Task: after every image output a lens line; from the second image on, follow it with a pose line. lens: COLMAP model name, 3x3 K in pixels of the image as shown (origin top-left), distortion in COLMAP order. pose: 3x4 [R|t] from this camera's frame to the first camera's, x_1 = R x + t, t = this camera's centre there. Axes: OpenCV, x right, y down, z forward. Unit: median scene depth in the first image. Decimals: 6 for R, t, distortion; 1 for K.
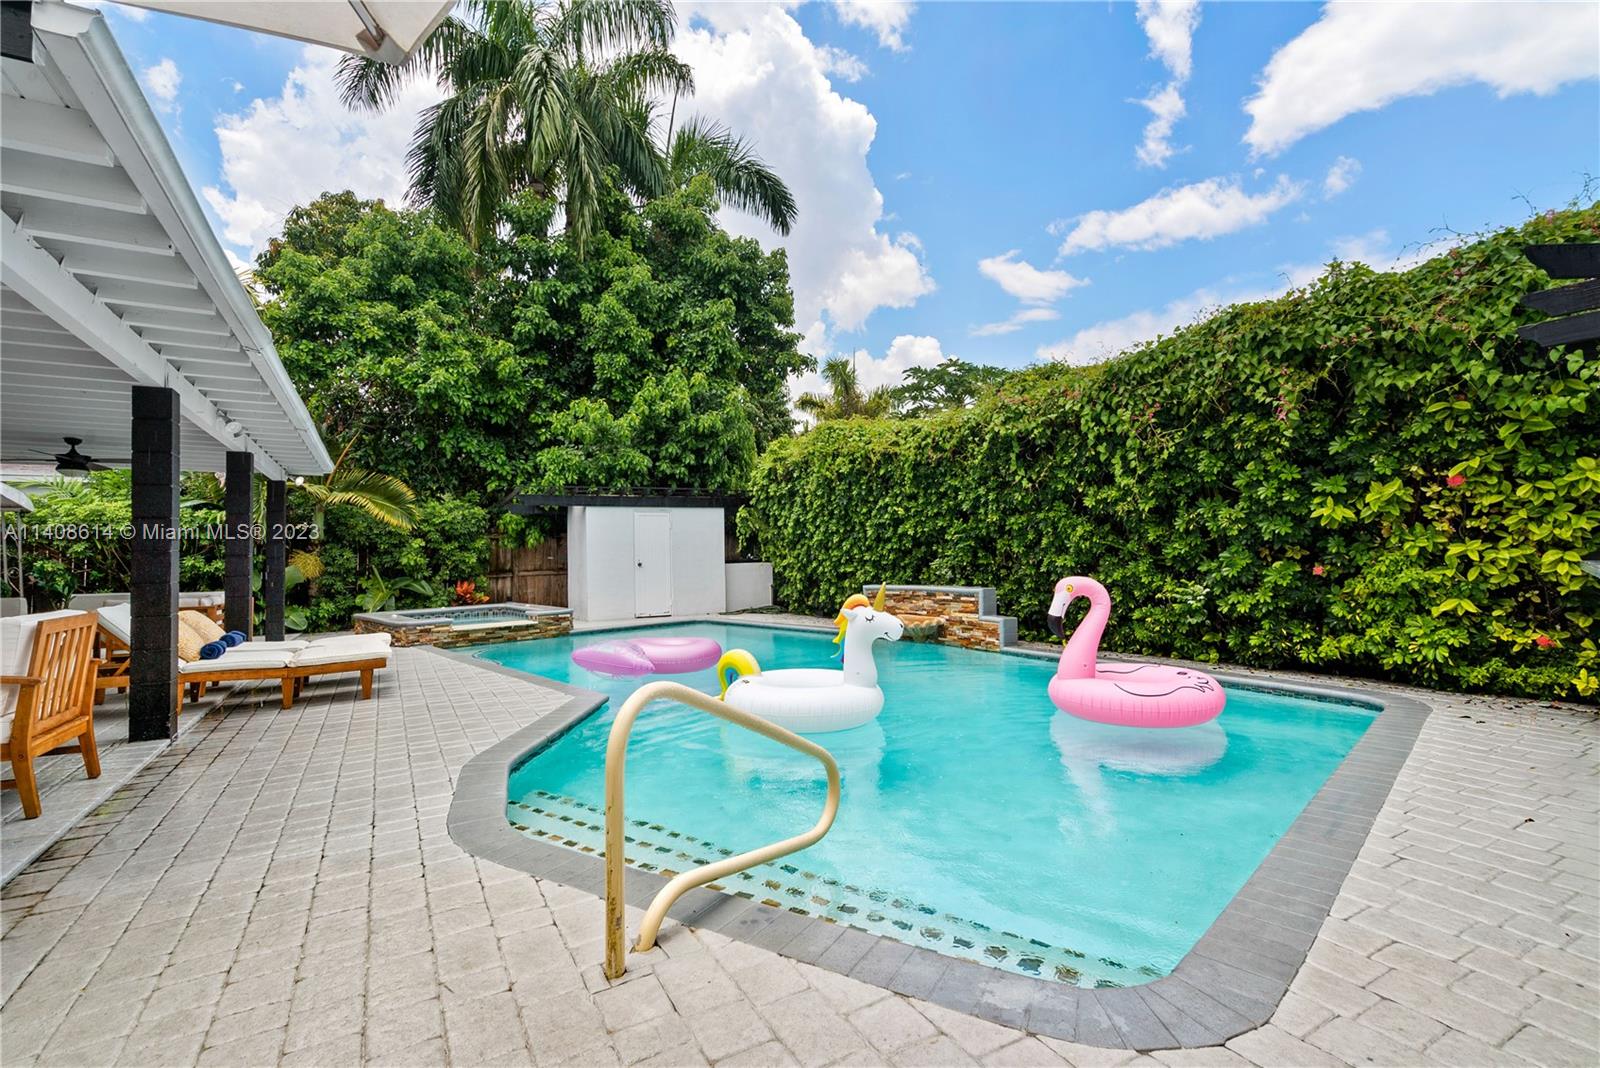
lens RADIAL K [[725.4, 0, 800.0], [0, 725.4, 534.0], [0, 0, 1]] dist [-0.011153, -0.000002]
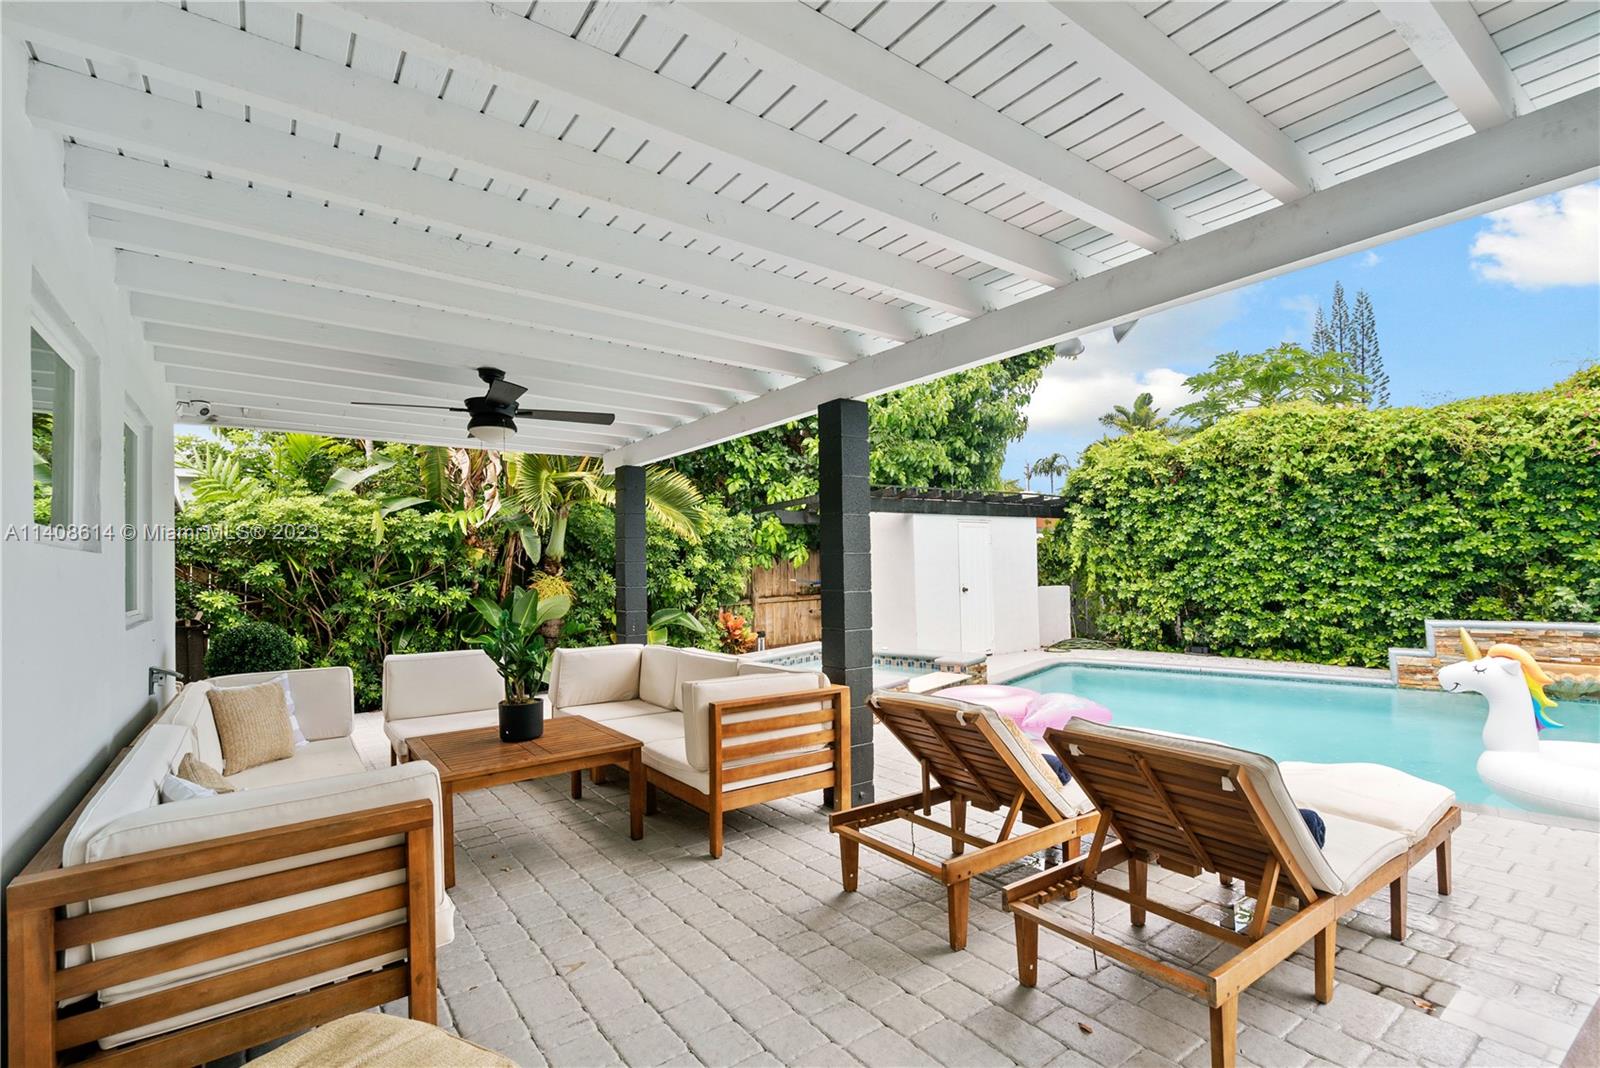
lens RADIAL K [[723.9, 0, 800.1], [0, 723.9, 559.9], [0, 0, 1]] dist [-0.000553, -0.000164]
pose [[0.992611, 0.002559, 0.121311, -1.369598], [-0.004626, 0.999849, 0.016760, -0.005017], [-0.121250, -0.017198, 0.992473, 0.706140]]
